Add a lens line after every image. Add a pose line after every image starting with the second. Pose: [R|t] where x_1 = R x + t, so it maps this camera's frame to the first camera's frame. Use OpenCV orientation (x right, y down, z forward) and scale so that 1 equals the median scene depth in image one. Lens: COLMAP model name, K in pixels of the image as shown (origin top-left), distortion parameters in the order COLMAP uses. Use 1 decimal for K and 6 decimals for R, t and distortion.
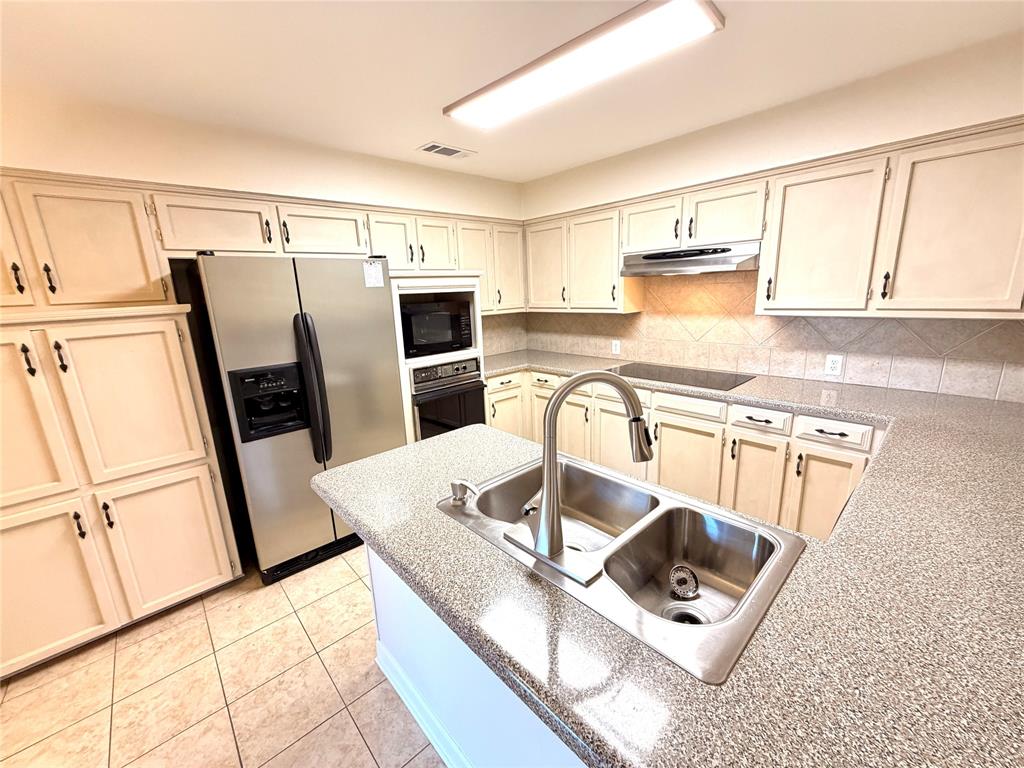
lens RADIAL K [[408.7, 0, 512.5], [0, 408.7, 384.2], [0, 0, 1]] dist [0.001012, 0.000359]
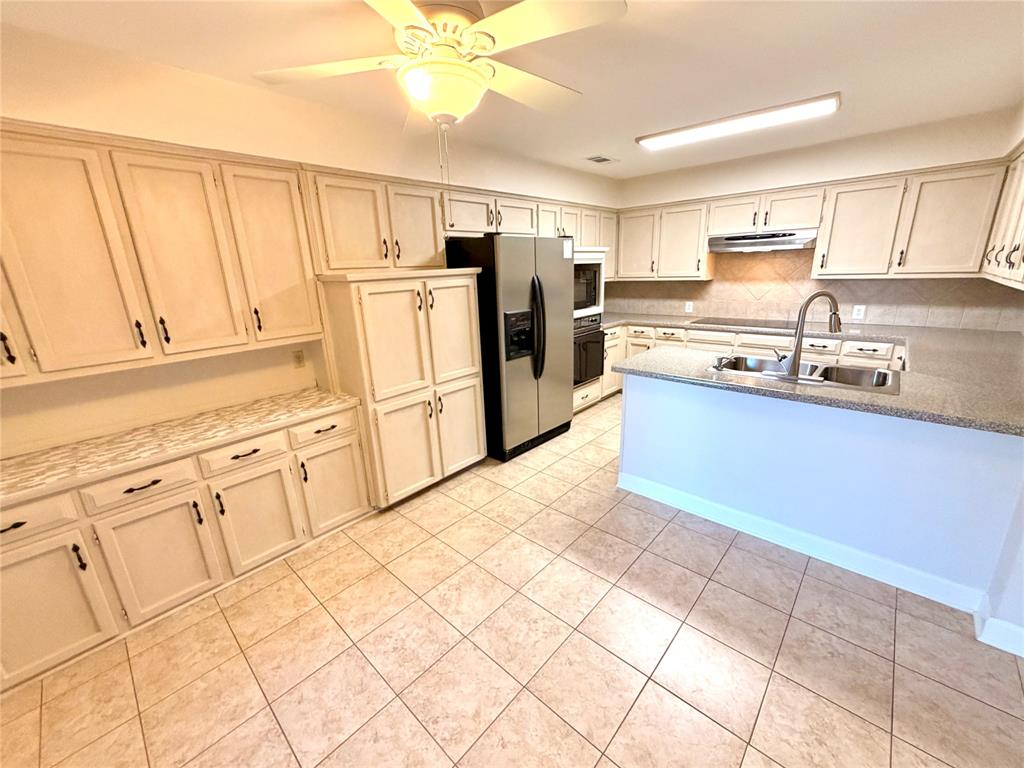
lens RADIAL K [[408.7, 0, 512.0], [0, 408.7, 383.7], [0, 0, 1]] dist [0.001012, 0.000359]
pose [[0.996376, -0.018997, 0.082910, -0.621747], [0.015319, 0.998880, 0.044777, 0.129135], [-0.083668, -0.043345, 0.995551, -0.411501]]
